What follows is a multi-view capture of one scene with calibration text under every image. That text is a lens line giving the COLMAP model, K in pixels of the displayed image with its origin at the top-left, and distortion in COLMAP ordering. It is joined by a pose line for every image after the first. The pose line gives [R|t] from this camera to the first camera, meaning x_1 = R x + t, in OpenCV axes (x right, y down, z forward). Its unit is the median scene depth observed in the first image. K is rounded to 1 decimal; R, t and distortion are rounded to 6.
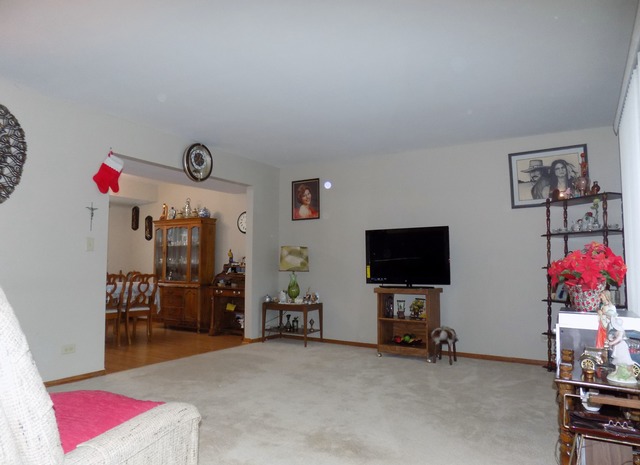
lens RADIAL K [[449.4, 0, 318.5], [0, 449.4, 234.3], [0, 0, 1]] dist [-0.013697, 0.000298]
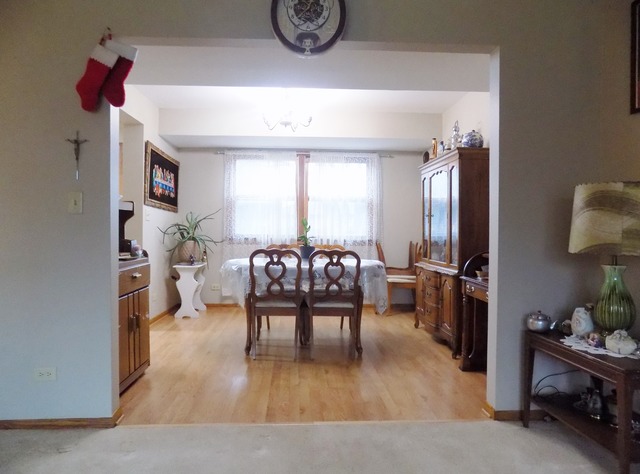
lens RADIAL K [[433.7, 0, 318.4], [0, 433.7, 237.4], [0, 0, 1]] dist [-0.032589, 0.004311]
pose [[0.565926, 0.009805, -0.824397, 0.089094], [0.060343, 0.996755, 0.053279, 0.038305], [0.822244, -0.079898, 0.563498, 0.638420]]
